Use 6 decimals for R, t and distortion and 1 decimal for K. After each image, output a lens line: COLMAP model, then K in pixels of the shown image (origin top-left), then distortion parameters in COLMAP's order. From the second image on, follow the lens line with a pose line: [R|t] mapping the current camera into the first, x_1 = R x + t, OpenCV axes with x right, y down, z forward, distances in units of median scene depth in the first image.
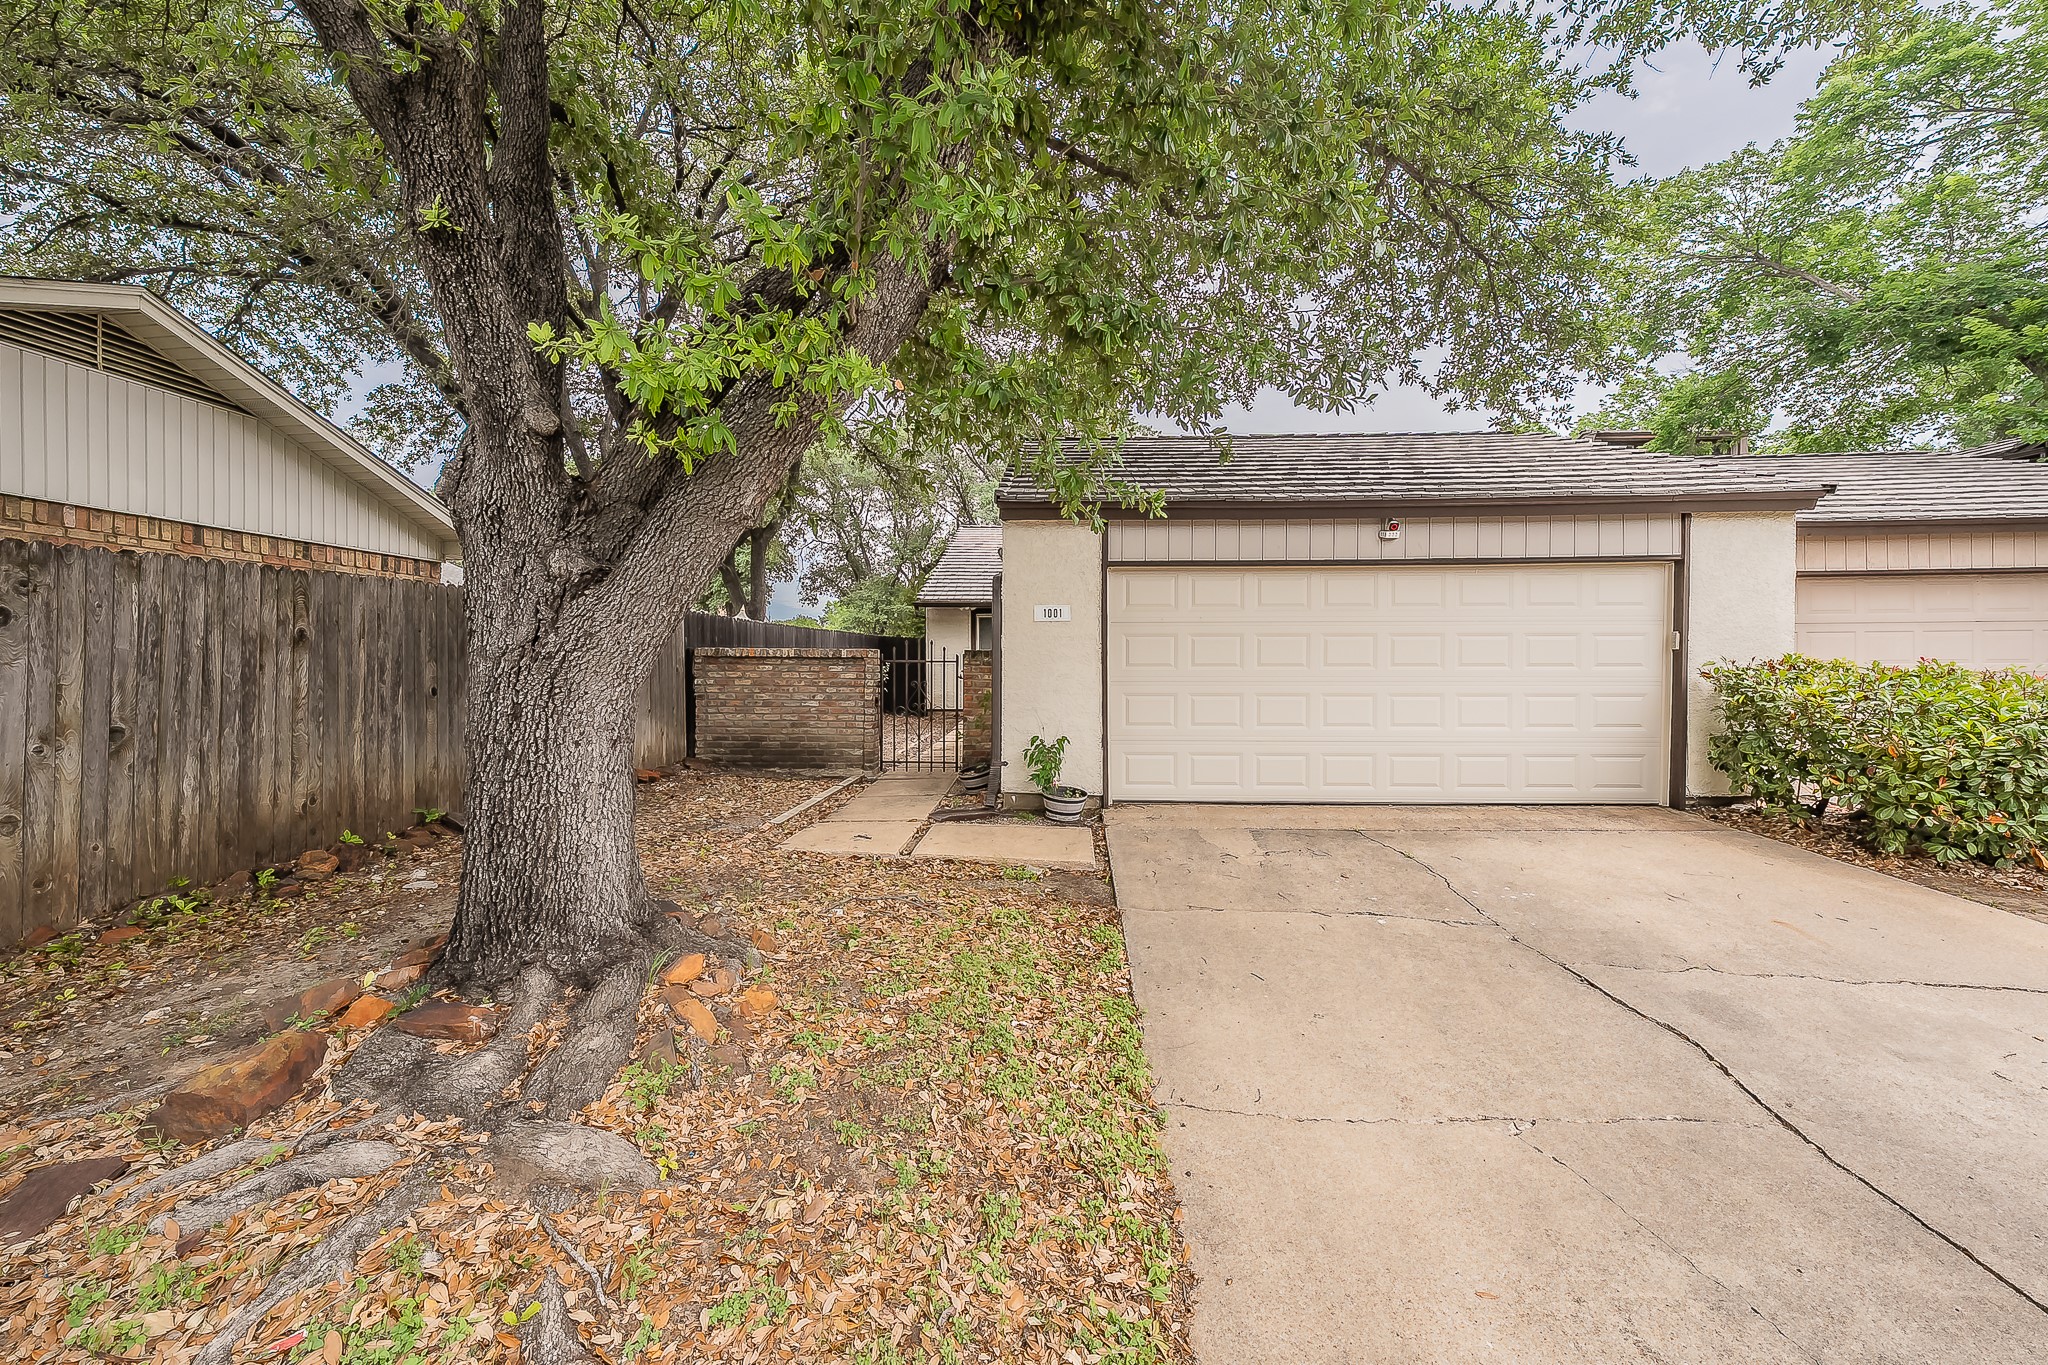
lens RADIAL K [[726.7, 0, 1018.7], [0, 726.7, 668.9], [0, 0, 1]] dist [-0.000405, 0.000288]
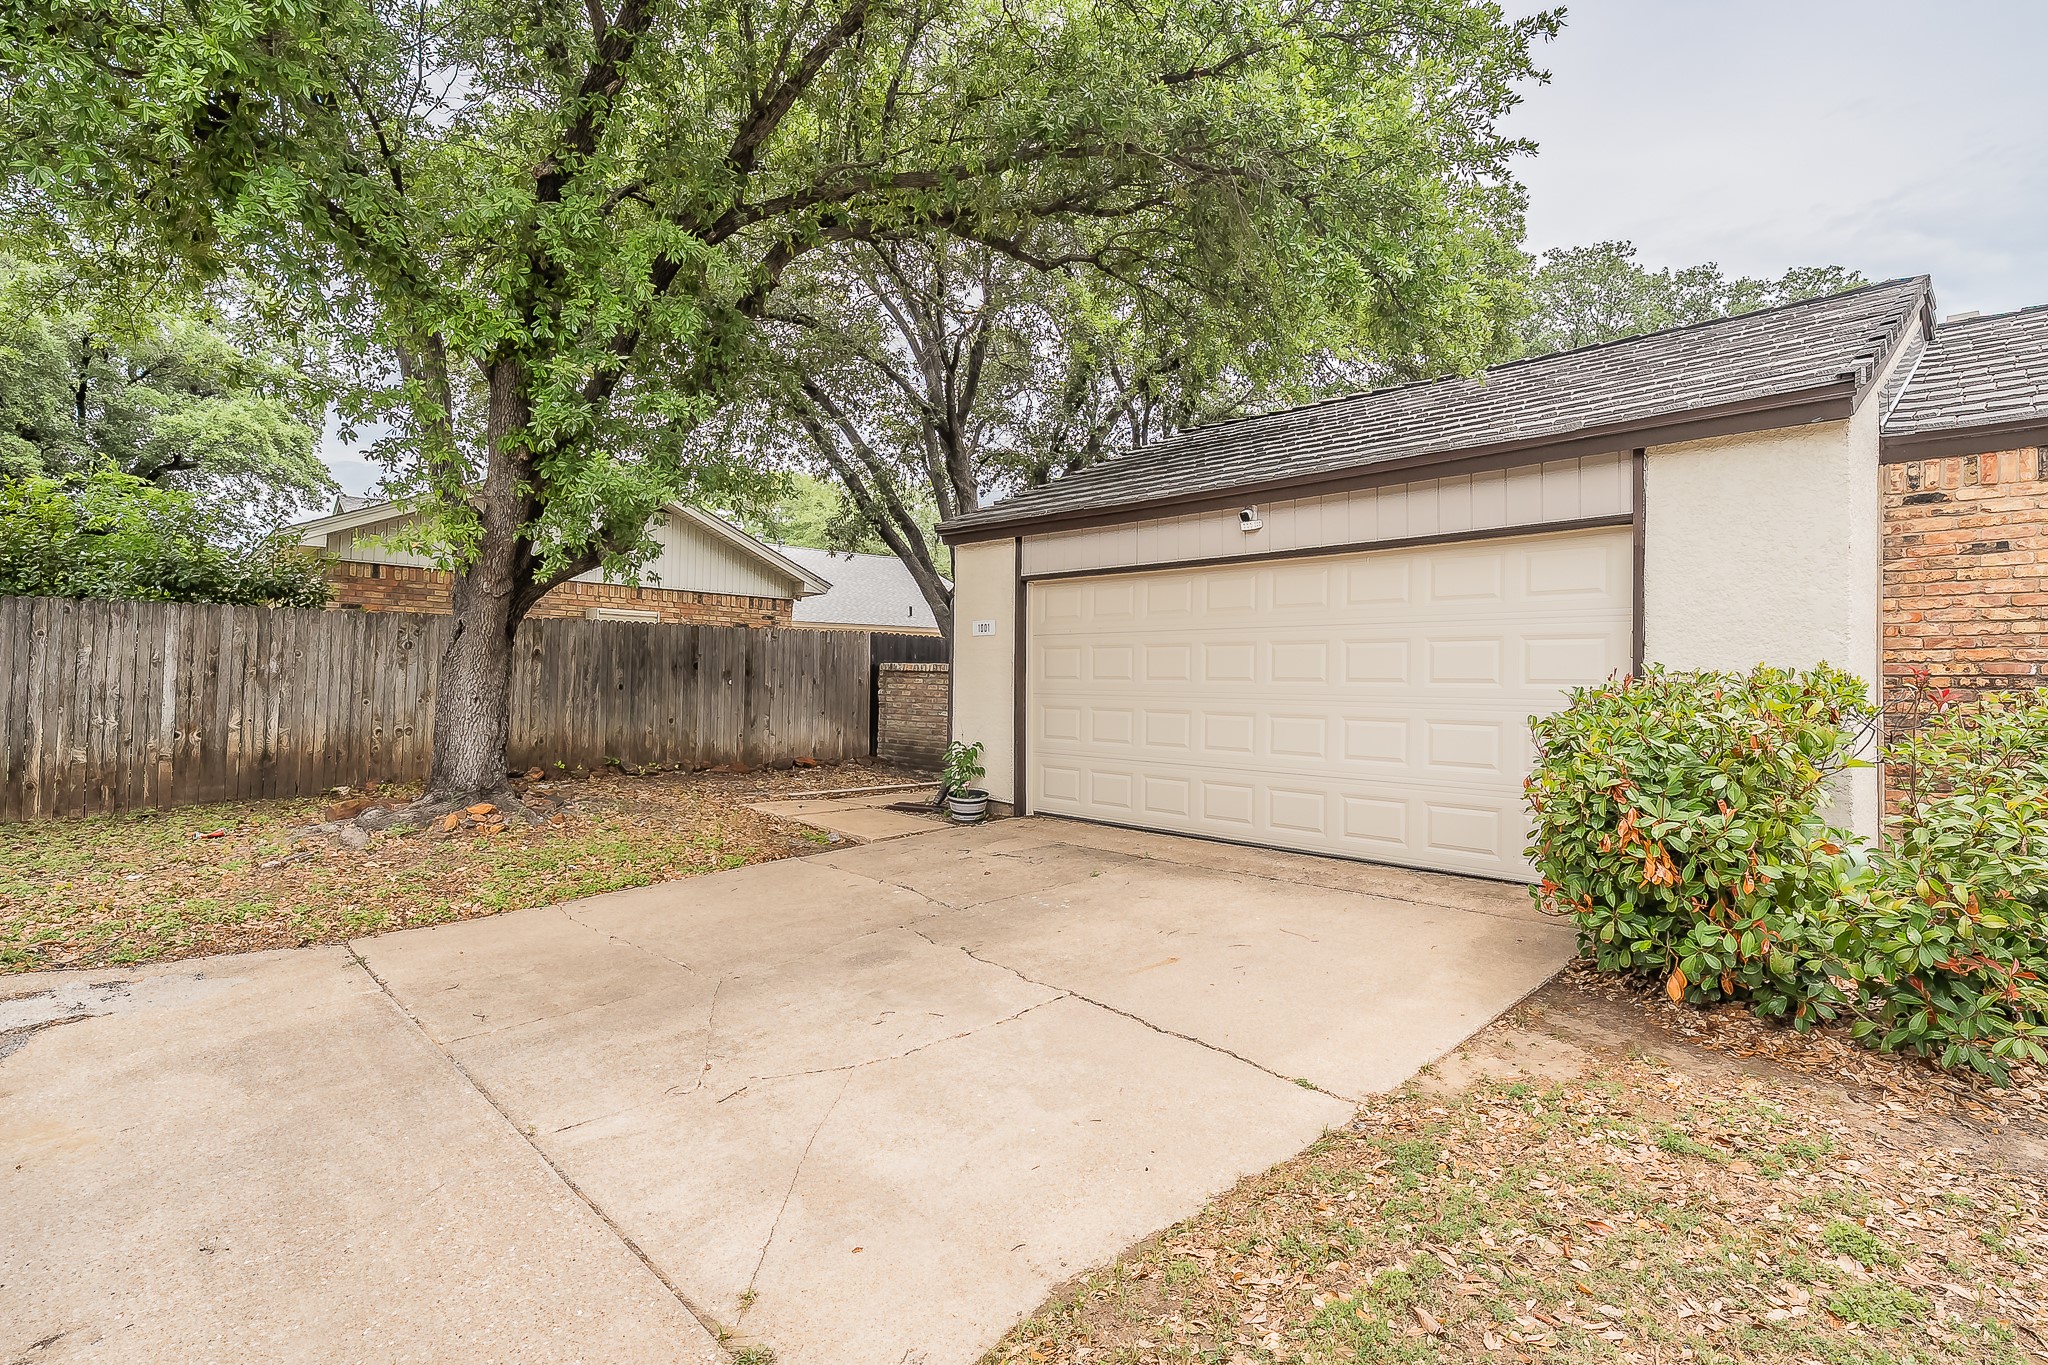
lens RADIAL K [[960.3, 0, 1021.8], [0, 960.3, 674.0], [0, 0, 1]] dist [0.001377, -0.000066]
pose [[0.740768, 0.005115, -0.671742, 1.090706], [-0.024290, 0.999521, -0.019176, 0.017901], [0.671322, 0.030521, 0.740537, -0.003804]]
